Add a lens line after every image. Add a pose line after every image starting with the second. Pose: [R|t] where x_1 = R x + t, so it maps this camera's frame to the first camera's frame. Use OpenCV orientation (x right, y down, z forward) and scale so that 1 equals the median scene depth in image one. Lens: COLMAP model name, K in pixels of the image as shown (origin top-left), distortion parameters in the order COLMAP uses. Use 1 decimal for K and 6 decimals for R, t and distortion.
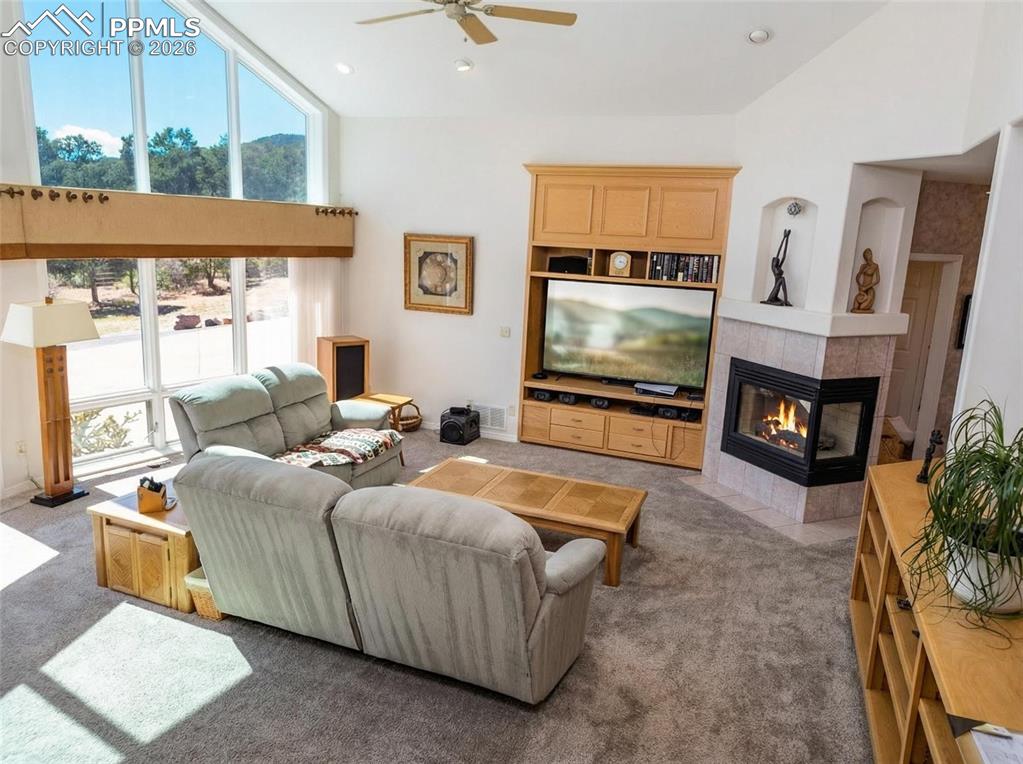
lens RADIAL K [[714.6, 0, 518.5], [0, 714.6, 379.2], [0, 0, 1]] dist [0.003940, -0.006405]
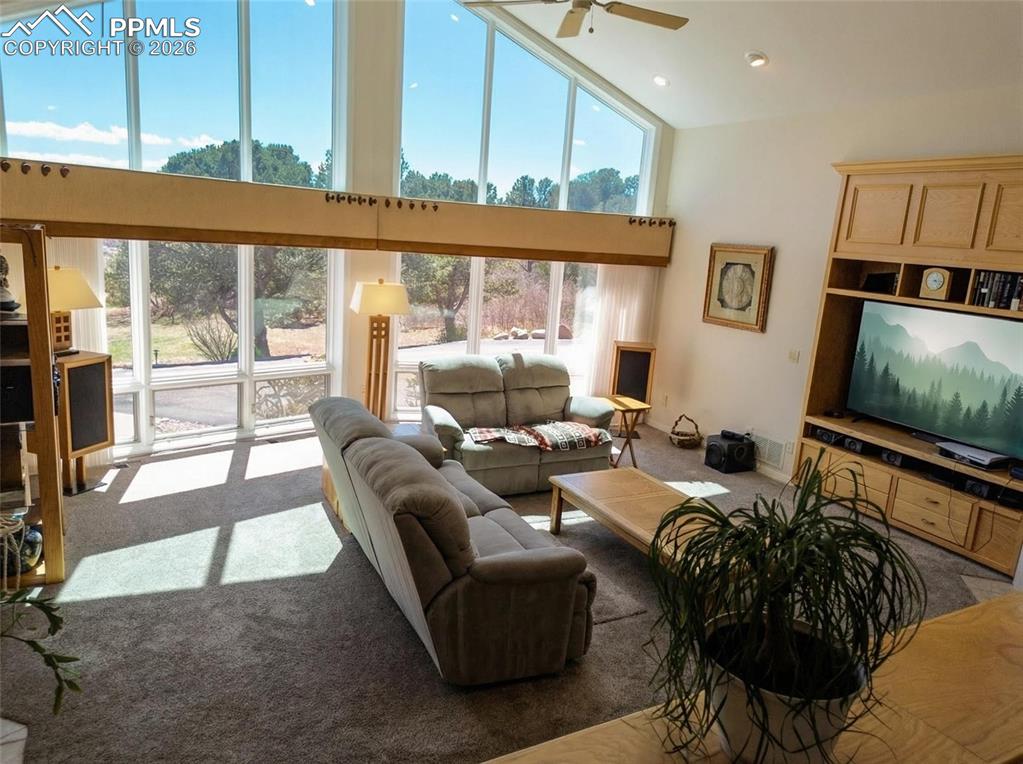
lens RADIAL K [[714.6, 0, 518.5], [0, 714.6, 379.2], [0, 0, 1]] dist [0.003940, -0.006405]
pose [[0.741938, 0.137723, -0.656171, 0.319213], [-0.166920, 0.985803, 0.018172, 0.001906], [0.649358, 0.096046, 0.754393, 0.129468]]
